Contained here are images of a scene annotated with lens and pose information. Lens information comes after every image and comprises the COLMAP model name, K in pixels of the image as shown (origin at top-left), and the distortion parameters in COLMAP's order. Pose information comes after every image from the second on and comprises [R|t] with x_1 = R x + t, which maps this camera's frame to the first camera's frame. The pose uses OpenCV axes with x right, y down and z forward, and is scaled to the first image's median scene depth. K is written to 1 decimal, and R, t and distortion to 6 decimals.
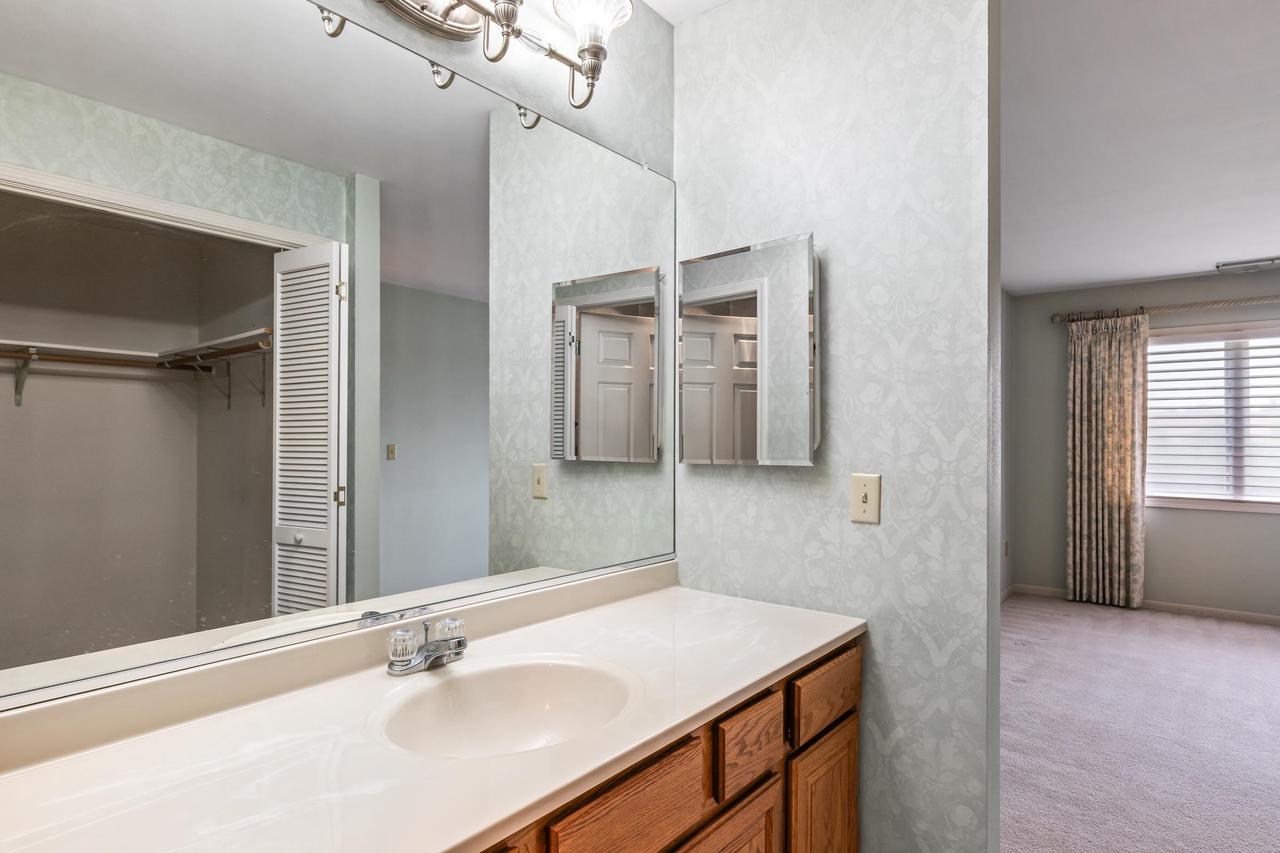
lens RADIAL K [[697.2, 0, 636.7], [0, 697.2, 434.0], [0, 0, 1]] dist [0.006698, -0.000327]
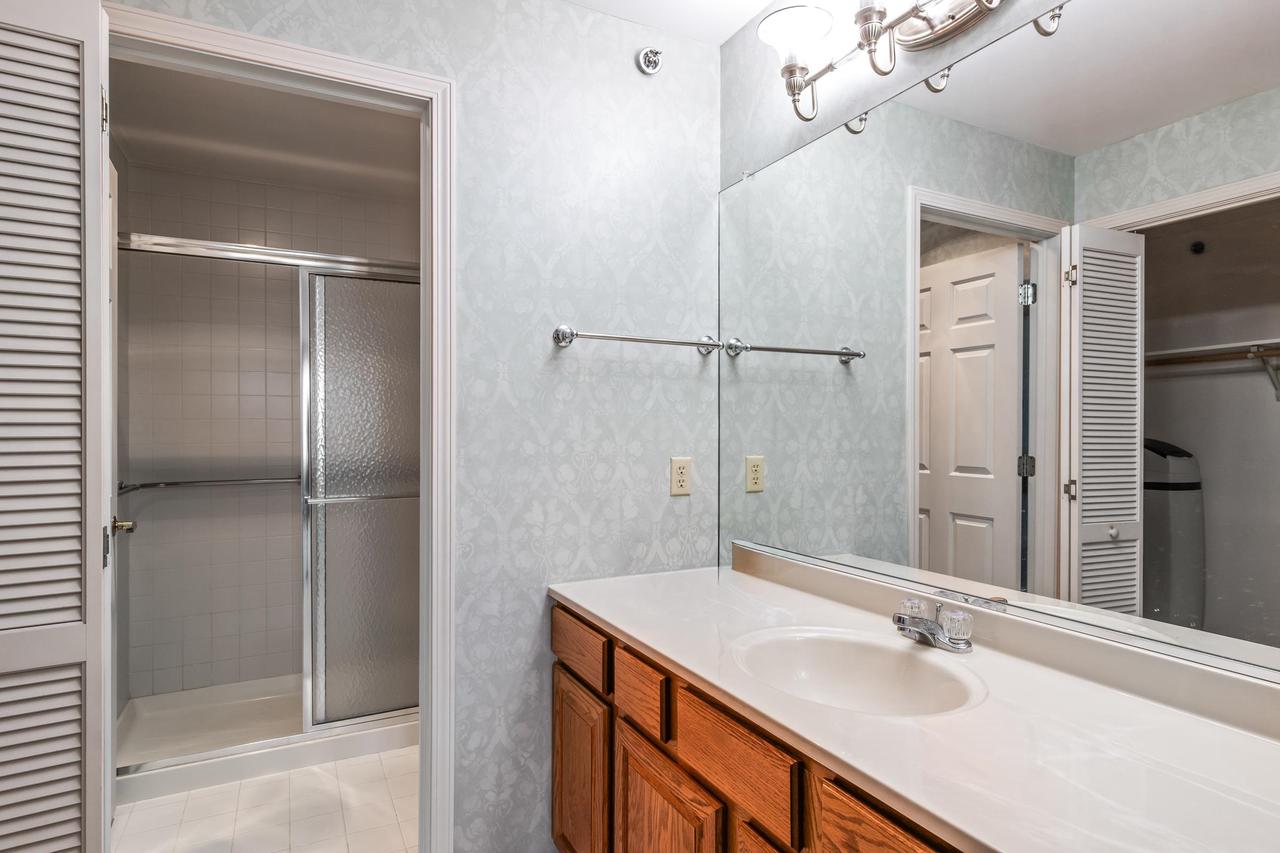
lens RADIAL K [[697.2, 0, 630.7], [0, 697.2, 433.0], [0, 0, 1]] dist [0.006698, -0.000327]
pose [[-0.410497, -0.003917, -0.911854, 0.912166], [0.002076, 0.999984, -0.005230, 0.018644], [0.911860, -0.004040, -0.410482, 1.083355]]
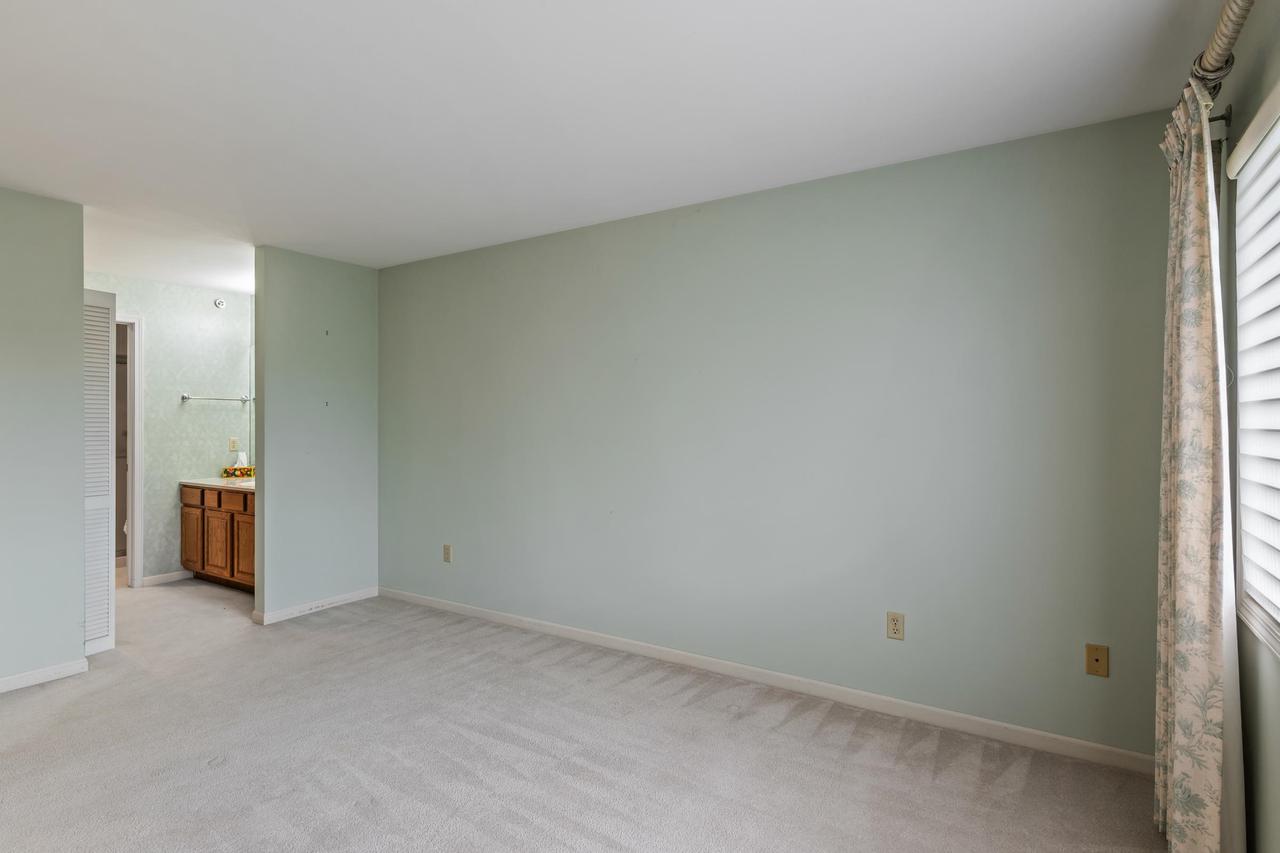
lens RADIAL K [[668.2, 0, 633.1], [0, 668.2, 421.5], [0, 0, 1]] dist [0.008891, -0.000494]
pose [[0.092904, -0.005802, -0.995658, 4.348854], [0.007602, 0.999958, -0.005118, -0.001121], [0.995646, -0.007094, 0.092944, 2.898199]]
